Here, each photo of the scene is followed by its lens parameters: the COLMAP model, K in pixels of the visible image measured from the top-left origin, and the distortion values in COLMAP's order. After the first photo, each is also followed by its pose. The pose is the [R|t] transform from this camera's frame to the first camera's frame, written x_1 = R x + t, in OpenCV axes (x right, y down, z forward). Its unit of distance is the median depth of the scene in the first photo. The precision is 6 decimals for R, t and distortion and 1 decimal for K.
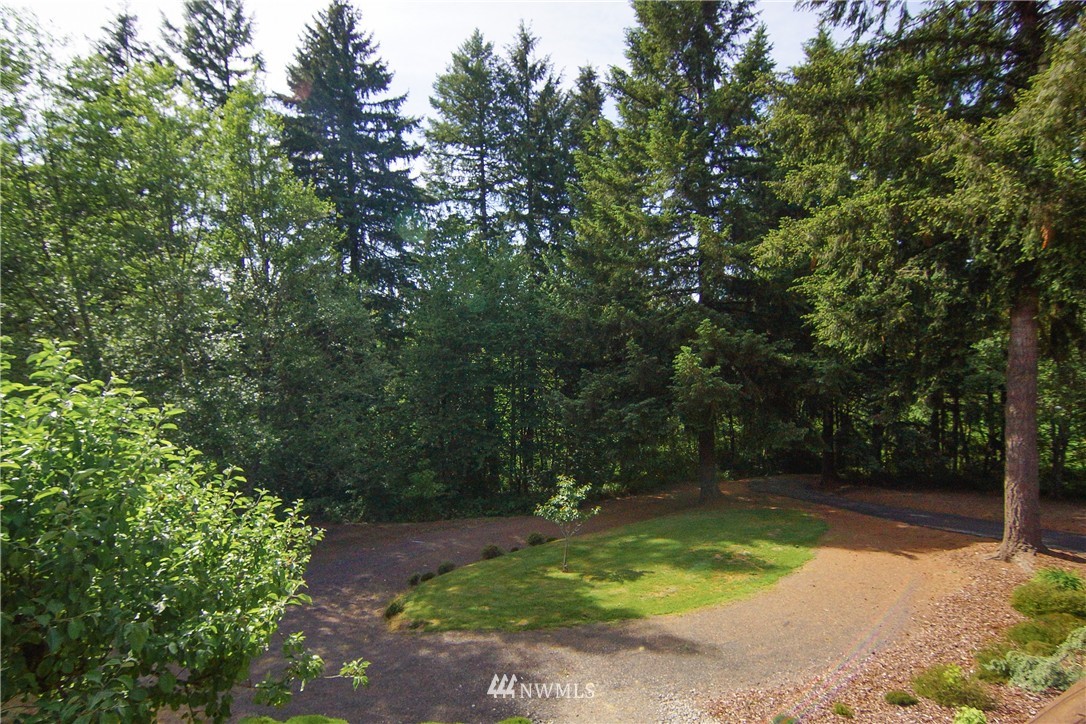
lens RADIAL K [[513.8, 0, 532.7], [0, 513.8, 368.5], [0, 0, 1]] dist [0.003404, -0.002647]
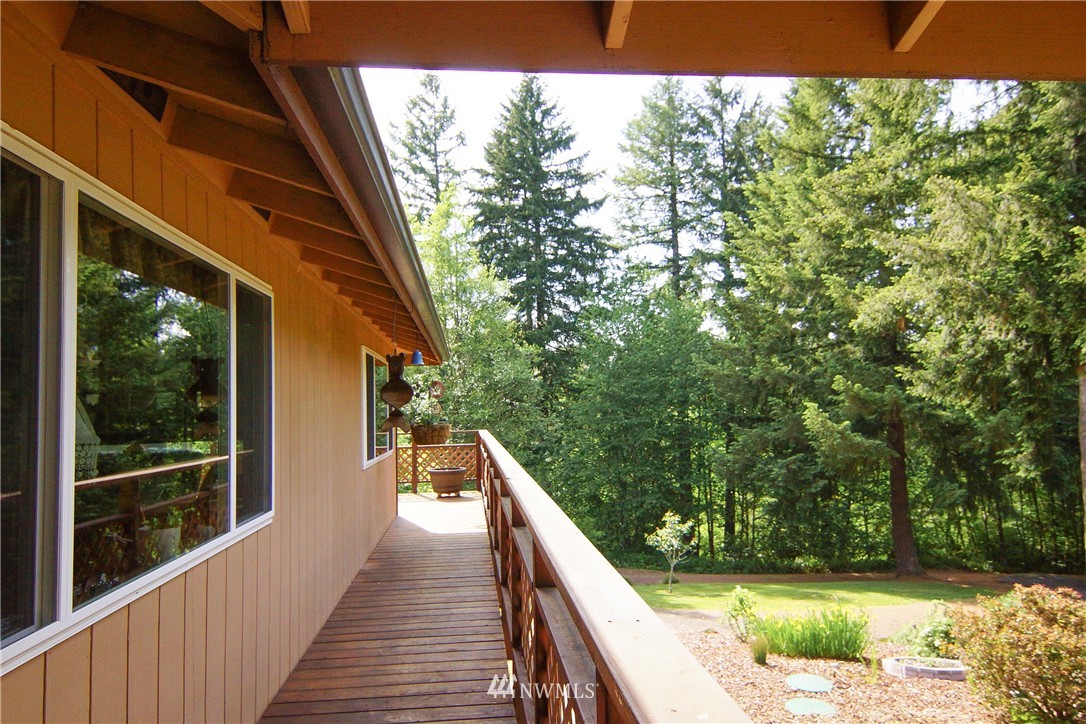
lens RADIAL K [[686.8, 0, 541.4], [0, 686.8, 364.4], [0, 0, 1]] dist [0.006972, 0.000386]
pose [[0.929124, -0.021005, -0.369170, 0.159365], [-0.011707, 0.996214, -0.086146, 0.003713], [0.369582, 0.084362, 0.925361, -0.256085]]
